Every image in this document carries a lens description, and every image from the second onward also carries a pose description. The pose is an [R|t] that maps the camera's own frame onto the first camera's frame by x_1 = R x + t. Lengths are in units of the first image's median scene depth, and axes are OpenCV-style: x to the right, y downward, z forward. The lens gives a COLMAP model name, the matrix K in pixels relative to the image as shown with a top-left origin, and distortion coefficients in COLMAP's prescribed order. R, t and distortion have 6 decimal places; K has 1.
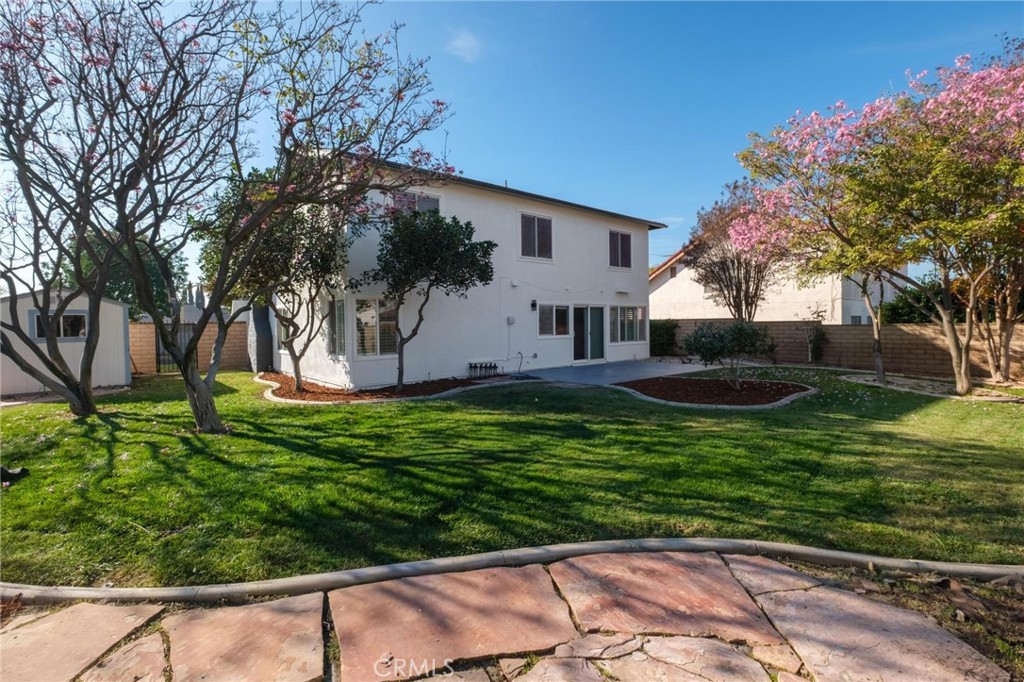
lens RADIAL K [[443.6, 0, 517.6], [0, 443.6, 335.7], [0, 0, 1]] dist [0.001445, 0.000193]
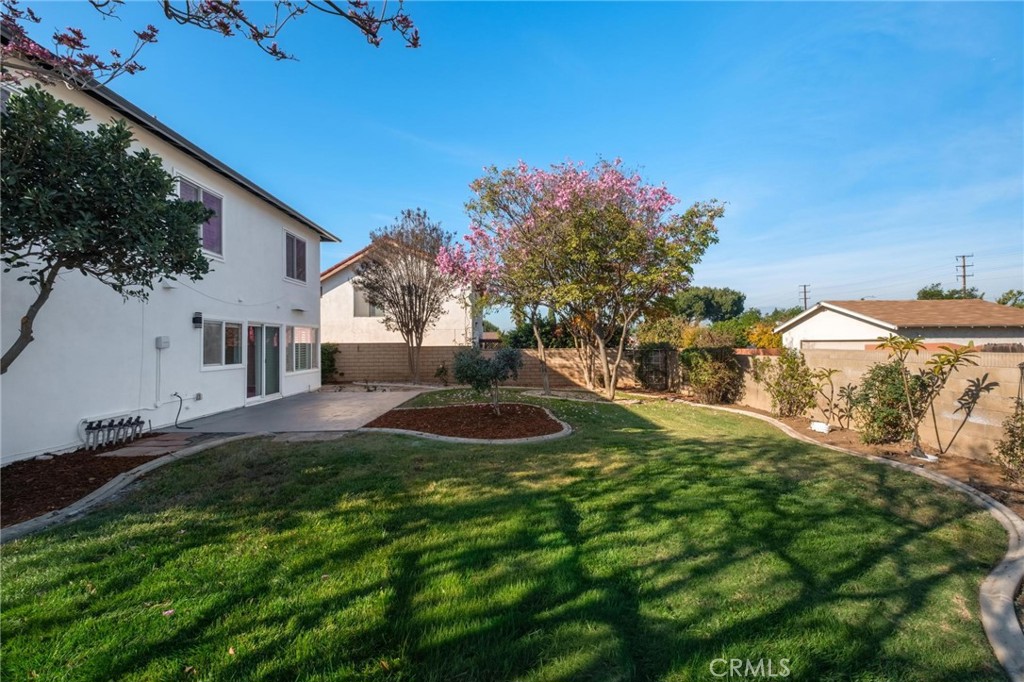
lens RADIAL K [[432.8, 0, 496.8], [0, 432.8, 342.1], [0, 0, 1]] dist [-0.001574, -0.000233]
pose [[0.647199, 0.013656, 0.762199, -0.151697], [0.016846, 0.999339, -0.032209, -0.007127], [-0.762135, 0.033686, 0.646541, 0.229562]]
